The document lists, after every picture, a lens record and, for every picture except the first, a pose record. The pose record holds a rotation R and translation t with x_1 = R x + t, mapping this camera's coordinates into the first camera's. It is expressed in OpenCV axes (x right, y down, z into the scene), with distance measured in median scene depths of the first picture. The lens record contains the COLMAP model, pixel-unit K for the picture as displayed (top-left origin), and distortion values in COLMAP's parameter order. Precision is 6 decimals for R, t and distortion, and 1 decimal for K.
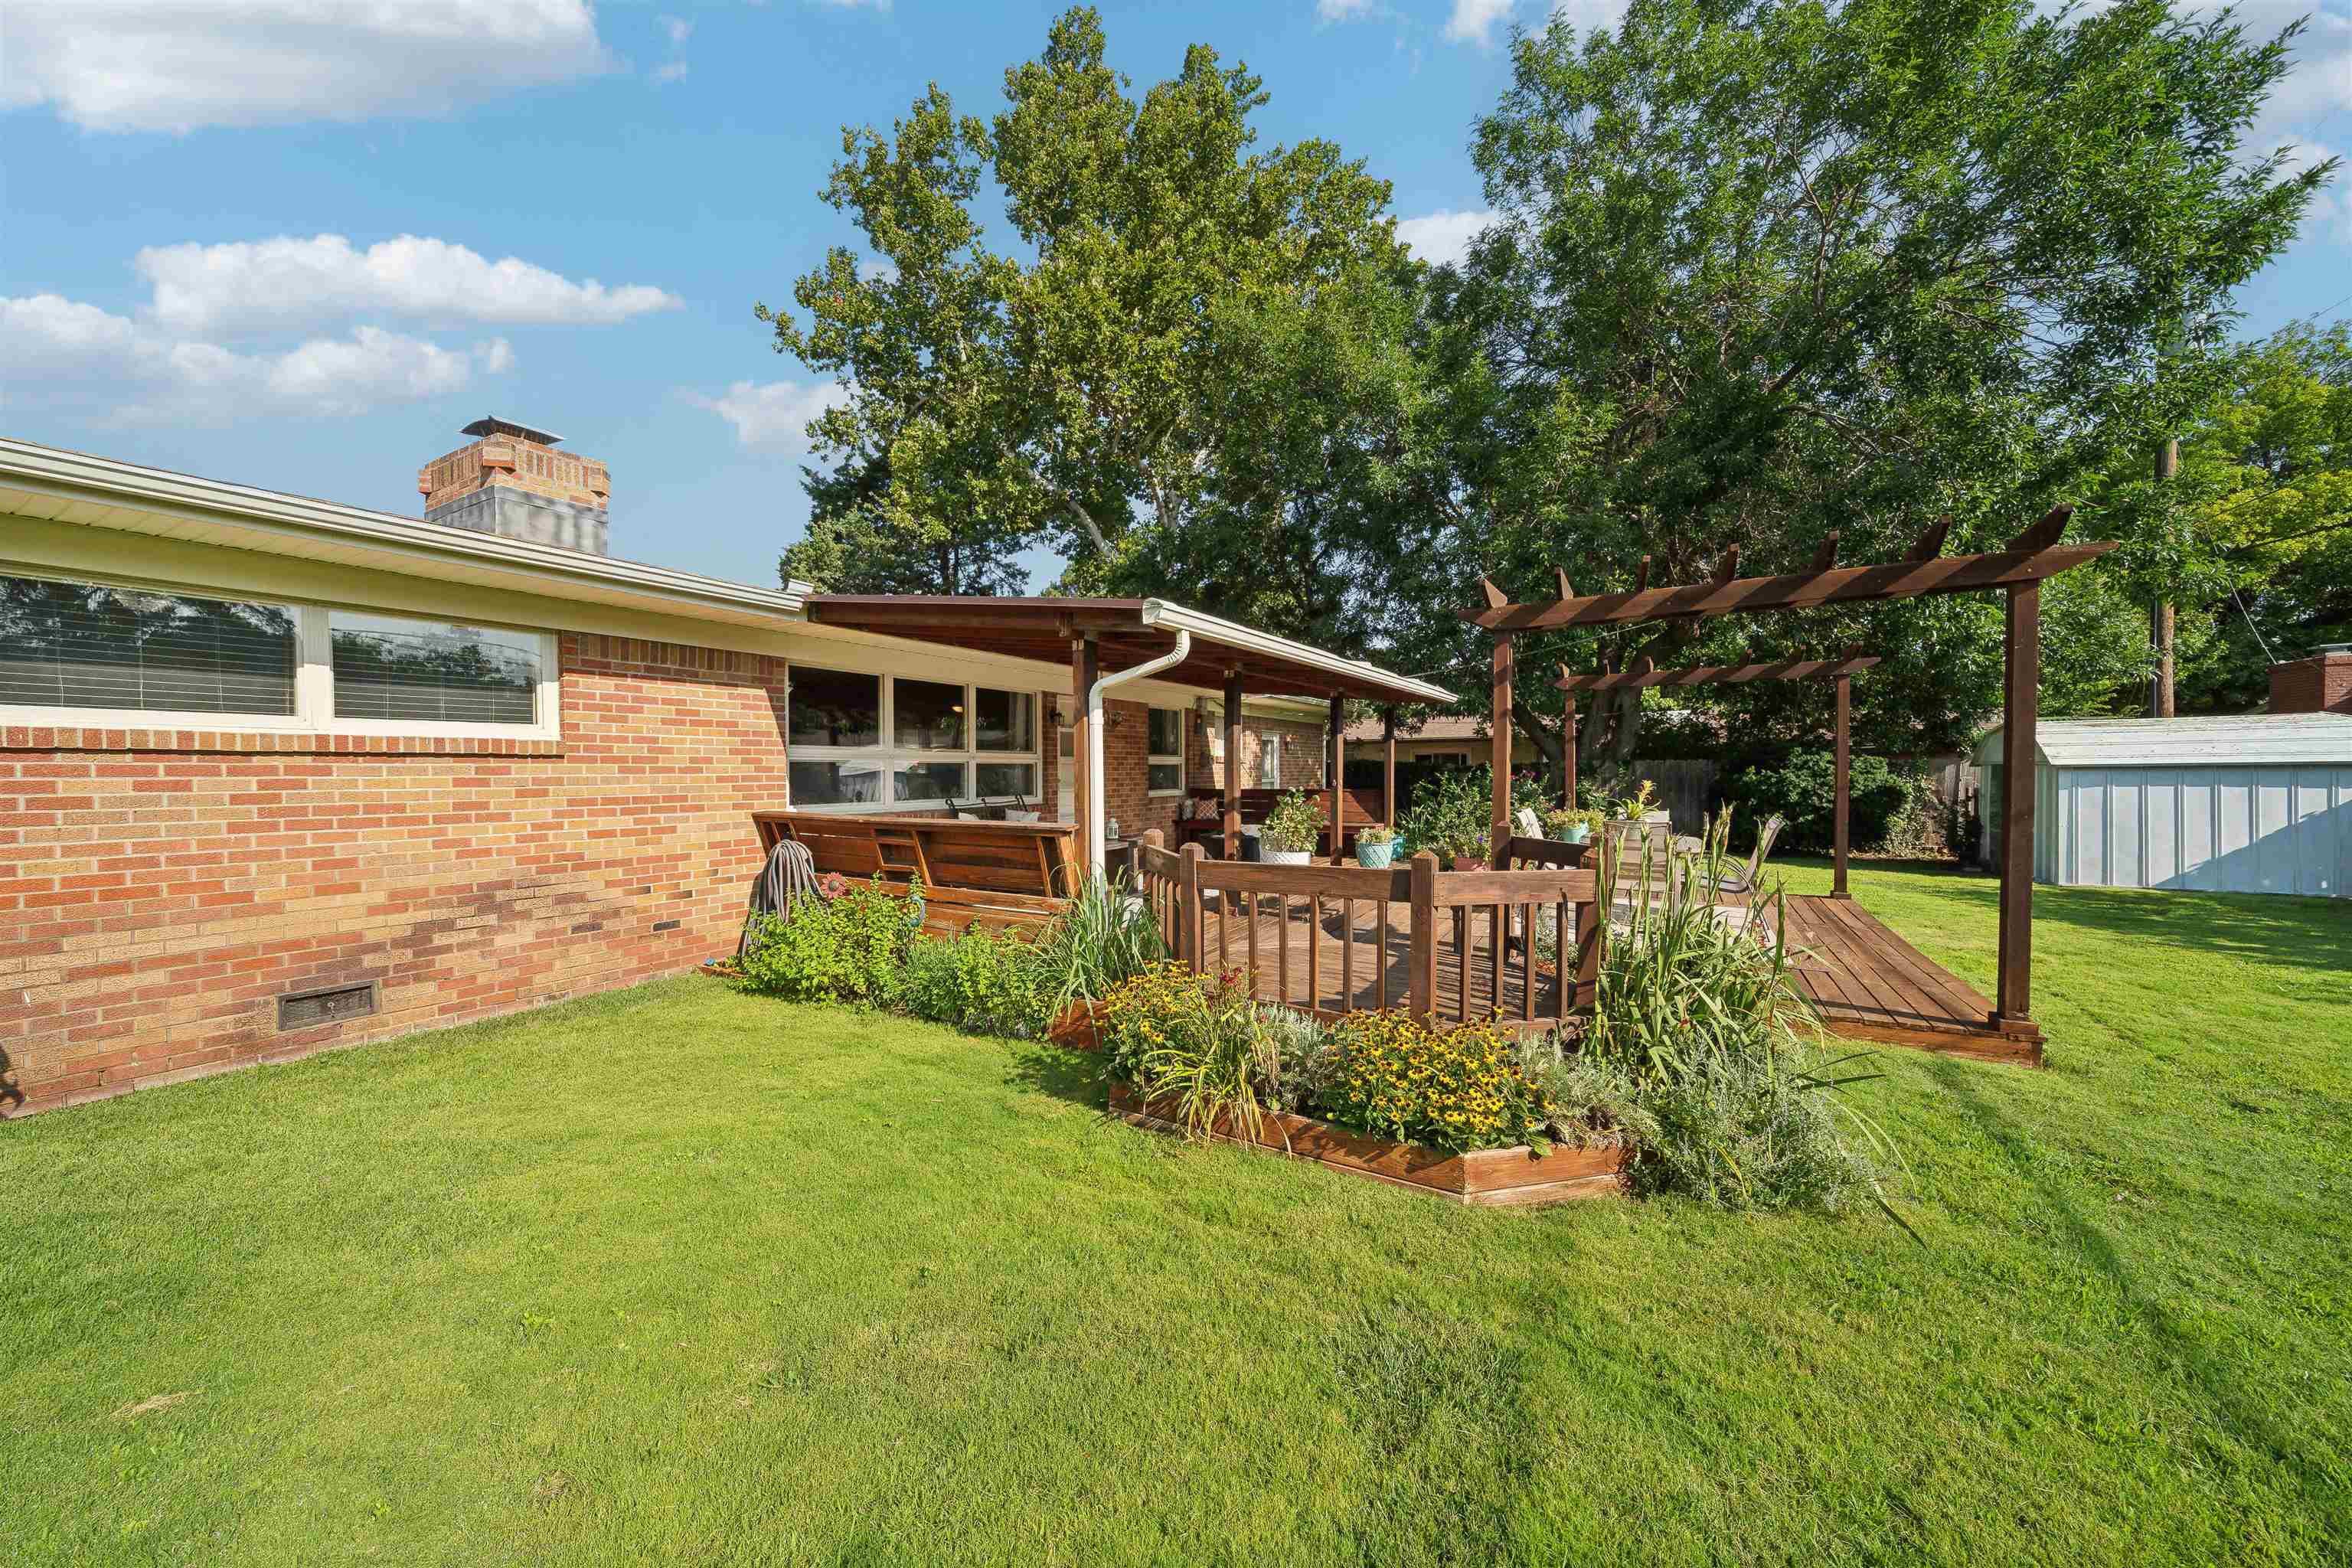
lens RADIAL K [[844.1, 0, 1157.2], [0, 844.1, 776.4], [0, 0, 1]] dist [0.001057, 0.000125]
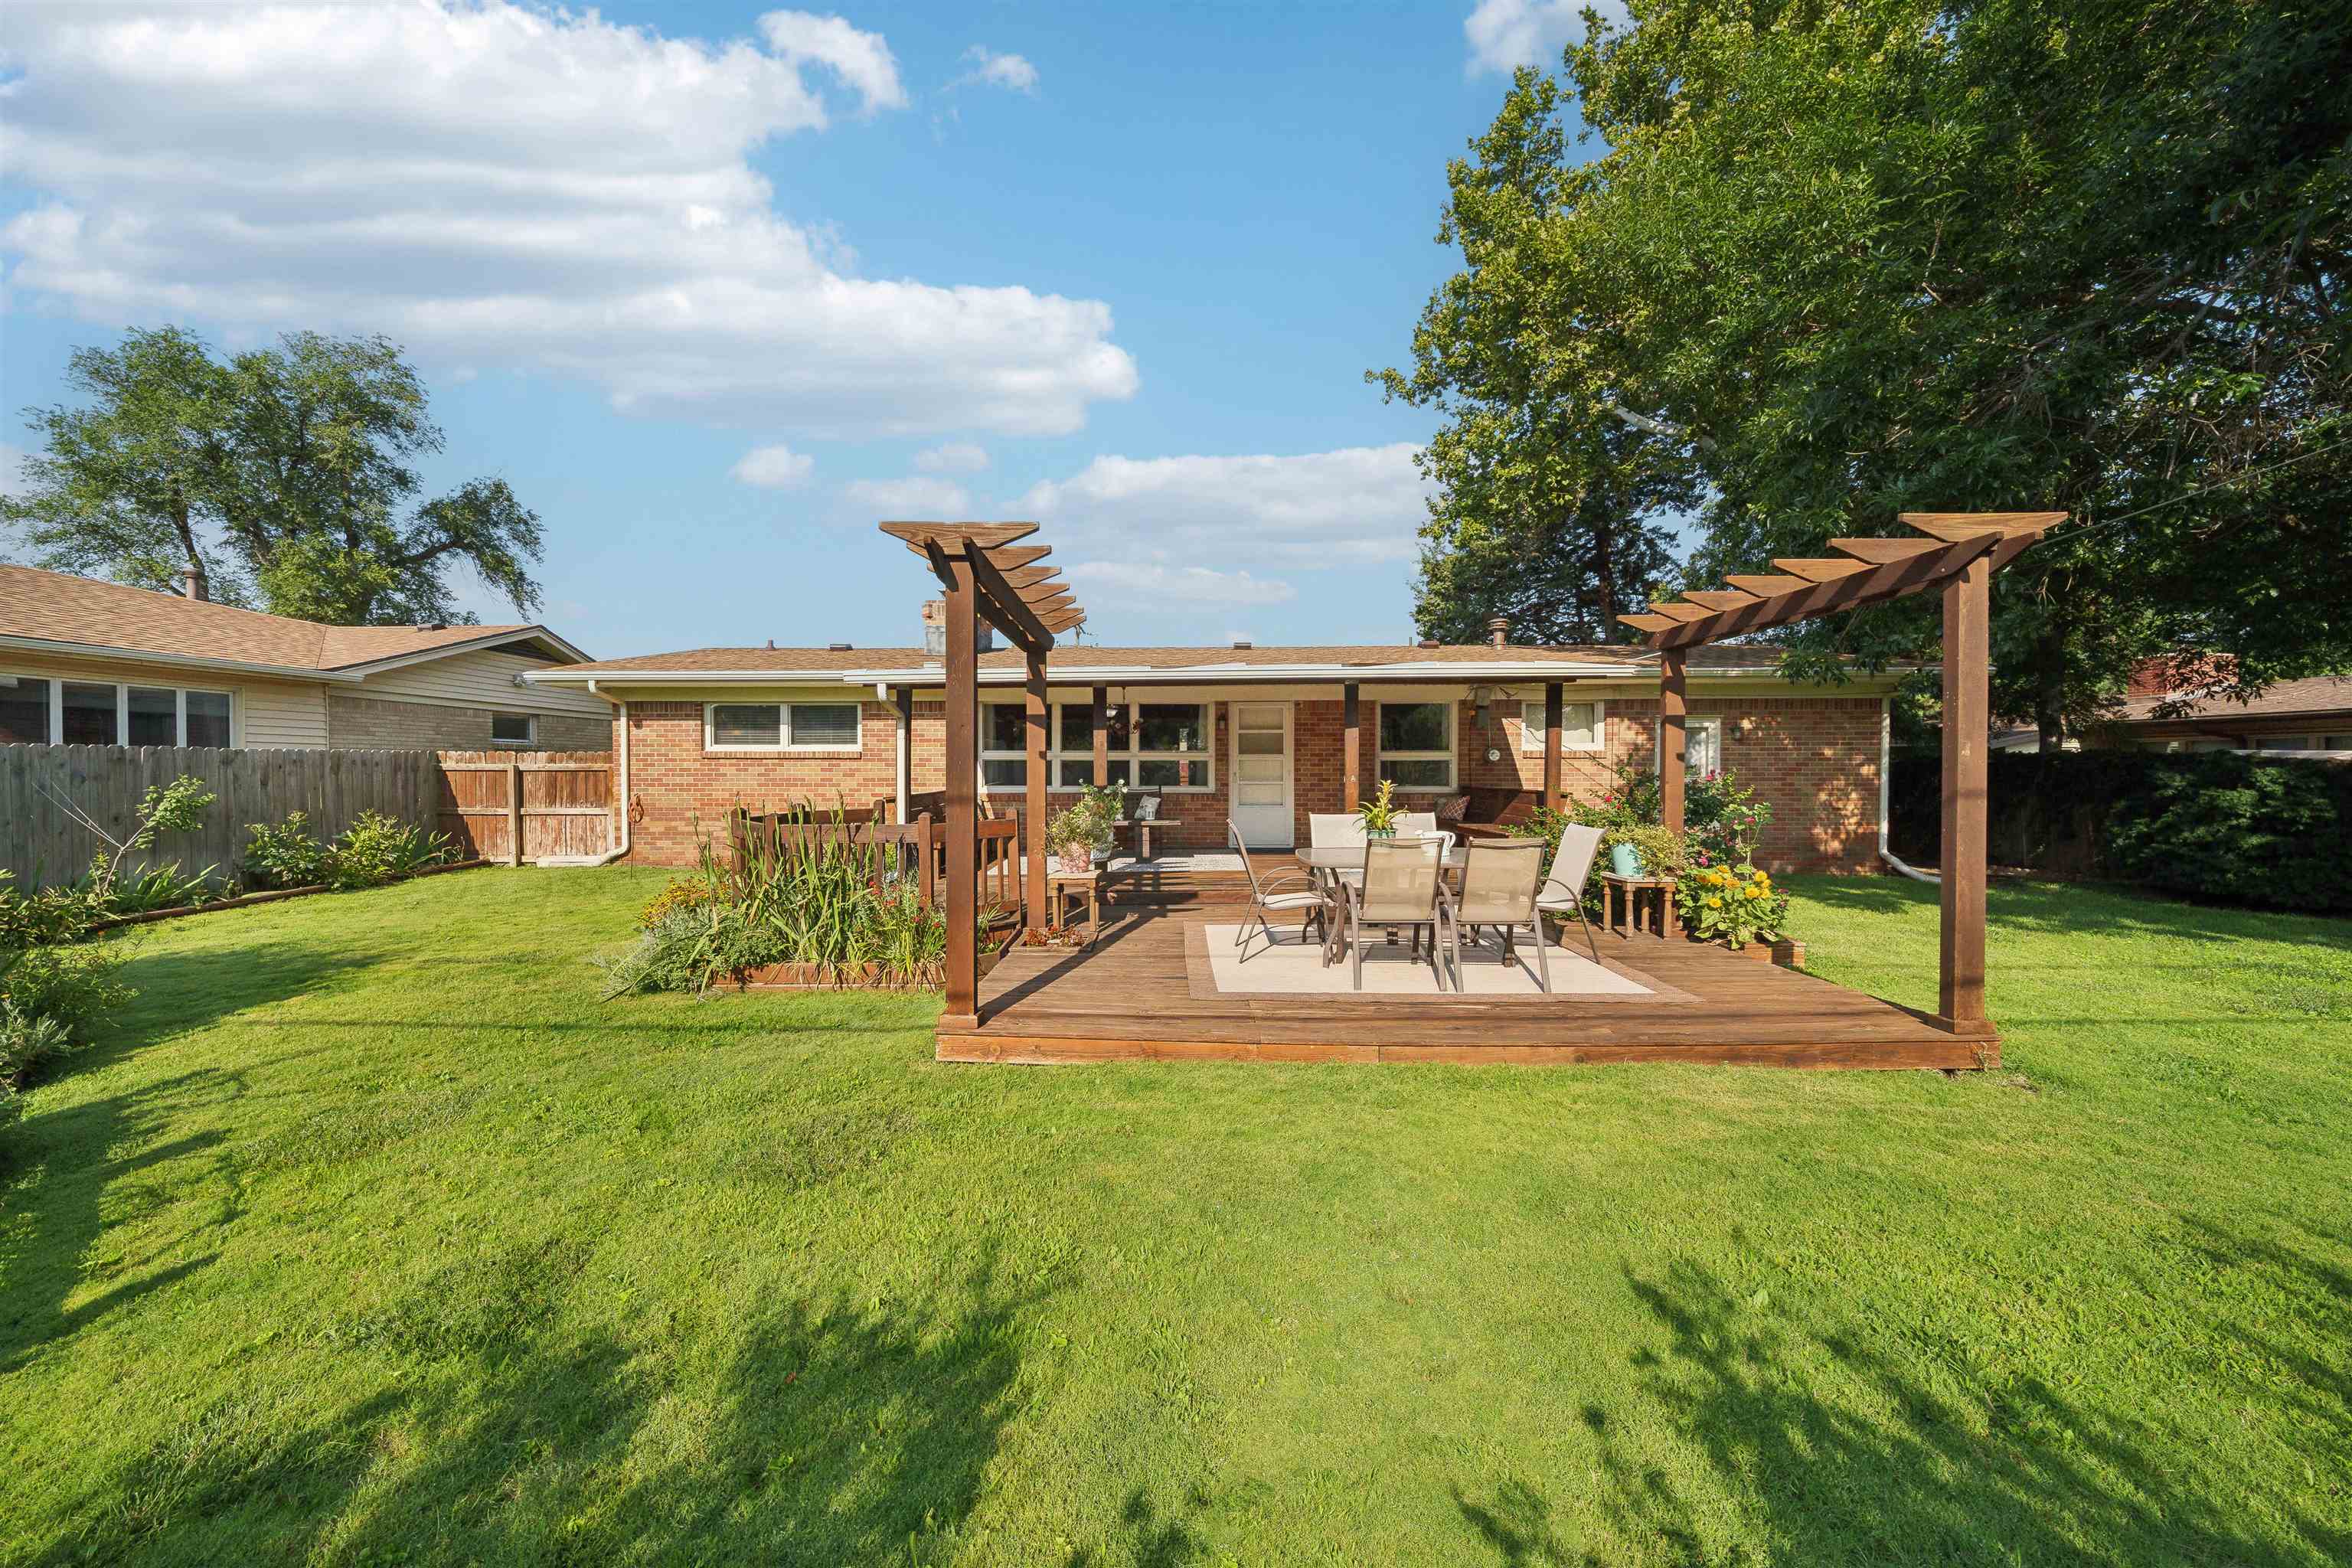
lens RADIAL K [[844.1, 0, 1157.2], [0, 844.1, 776.4], [0, 0, 1]] dist [0.001057, 0.000125]
pose [[0.502764, 0.017127, -0.864254, 0.881586], [-0.008708, 0.999853, 0.014748, -0.009170], [0.864380, 0.000111, 0.502839, 0.313303]]
